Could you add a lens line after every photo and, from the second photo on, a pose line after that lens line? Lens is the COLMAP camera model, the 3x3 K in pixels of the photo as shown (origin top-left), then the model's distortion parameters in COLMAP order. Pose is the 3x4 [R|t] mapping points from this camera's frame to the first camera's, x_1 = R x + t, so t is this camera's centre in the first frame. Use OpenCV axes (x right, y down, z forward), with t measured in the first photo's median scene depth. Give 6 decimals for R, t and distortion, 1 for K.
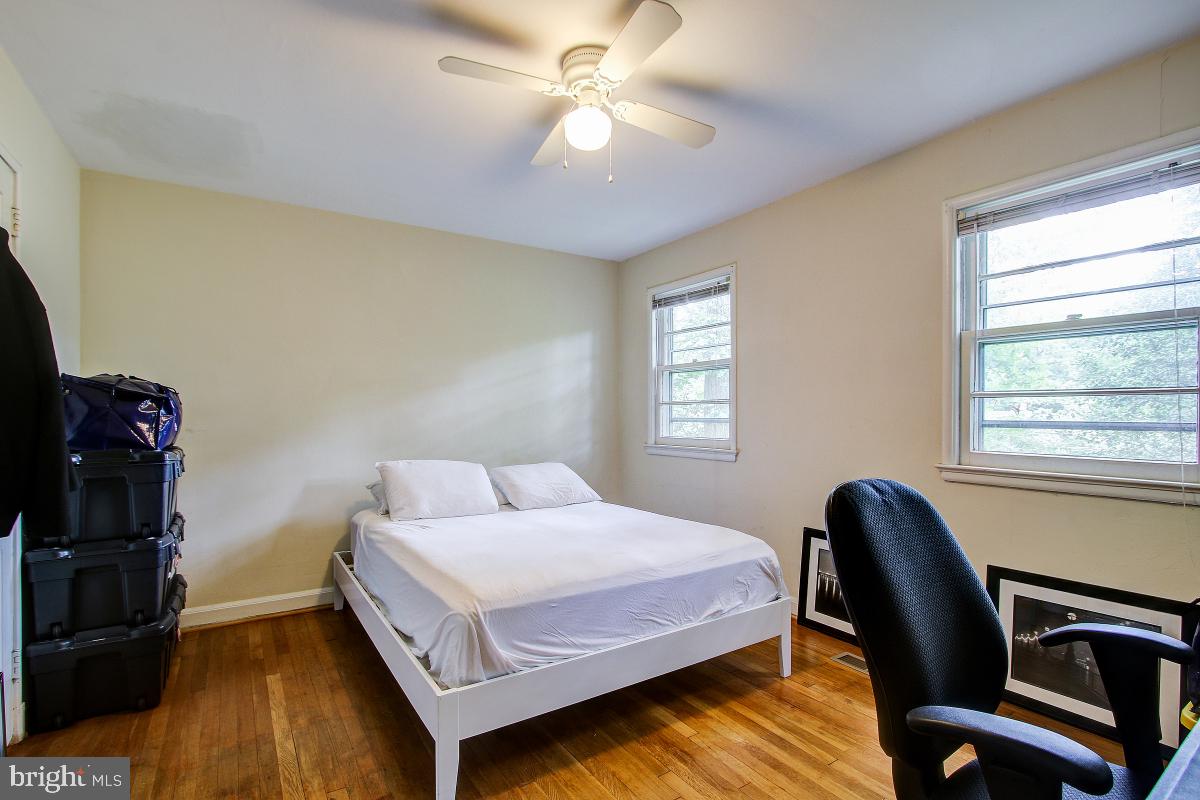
lens RADIAL K [[558.8, 0, 599.0], [0, 558.8, 414.1], [0, 0, 1]] dist [-0.009040, -0.000152]
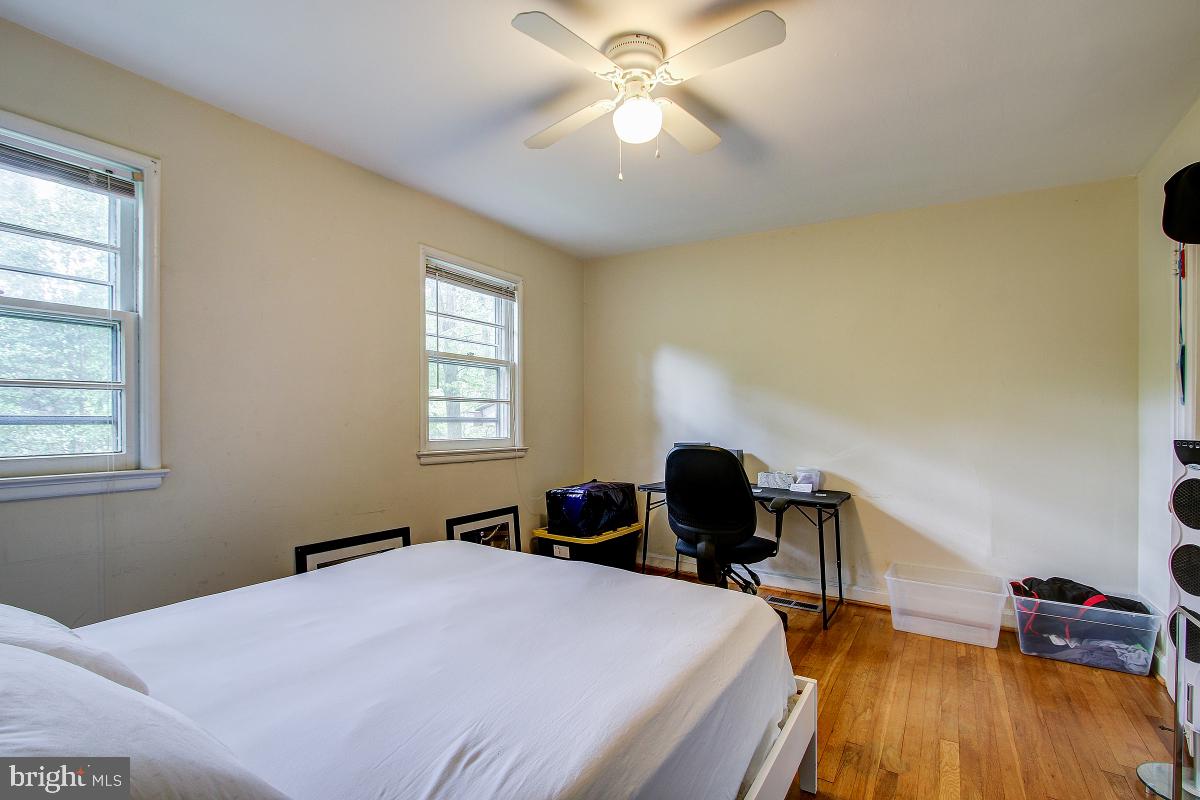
lens RADIAL K [[558.8, 0, 599.0], [0, 558.8, 414.1], [0, 0, 1]] dist [-0.009040, -0.000152]
pose [[-0.406976, -0.004171, 0.913429, -0.714628], [-0.013257, 0.999911, -0.001341, -0.000552], [-0.913343, -0.012655, -0.406995, 1.158539]]
